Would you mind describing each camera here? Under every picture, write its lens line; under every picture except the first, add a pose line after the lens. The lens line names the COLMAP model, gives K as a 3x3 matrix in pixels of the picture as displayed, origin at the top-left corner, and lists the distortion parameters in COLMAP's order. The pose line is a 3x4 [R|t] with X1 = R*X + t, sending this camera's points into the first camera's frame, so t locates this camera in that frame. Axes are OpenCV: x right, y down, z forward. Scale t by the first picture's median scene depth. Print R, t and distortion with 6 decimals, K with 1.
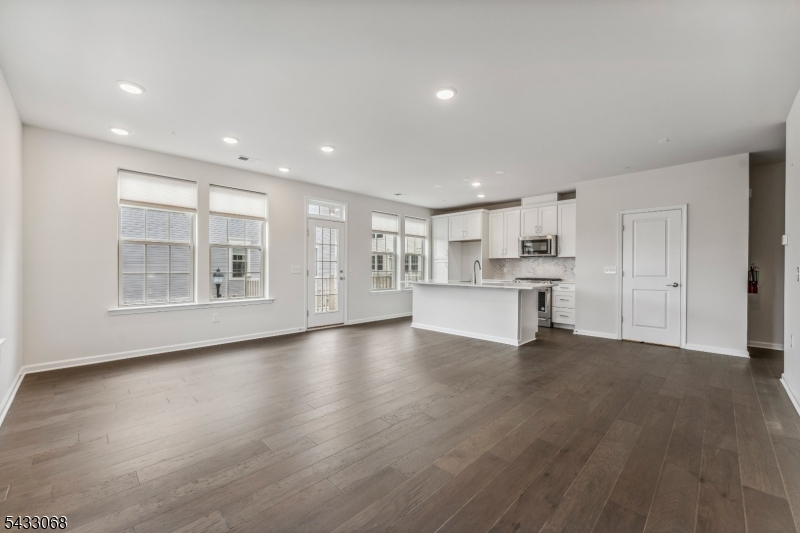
lens RADIAL K [[323.0, 0, 393.9], [0, 323.0, 270.2], [0, 0, 1]] dist [-0.001174, -0.000070]
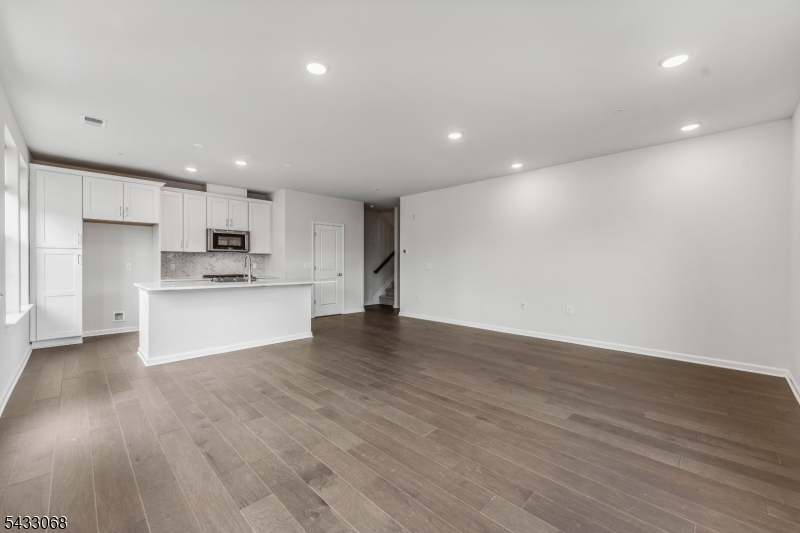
lens RADIAL K [[323.0, 0, 398.4], [0, 323.0, 265.6], [0, 0, 1]] dist [-0.001174, -0.000070]
pose [[-0.008804, -0.009647, 0.999915, -0.502183], [0.005451, 0.999938, 0.009695, -0.008676], [-0.999946, 0.005536, -0.008751, 0.522300]]
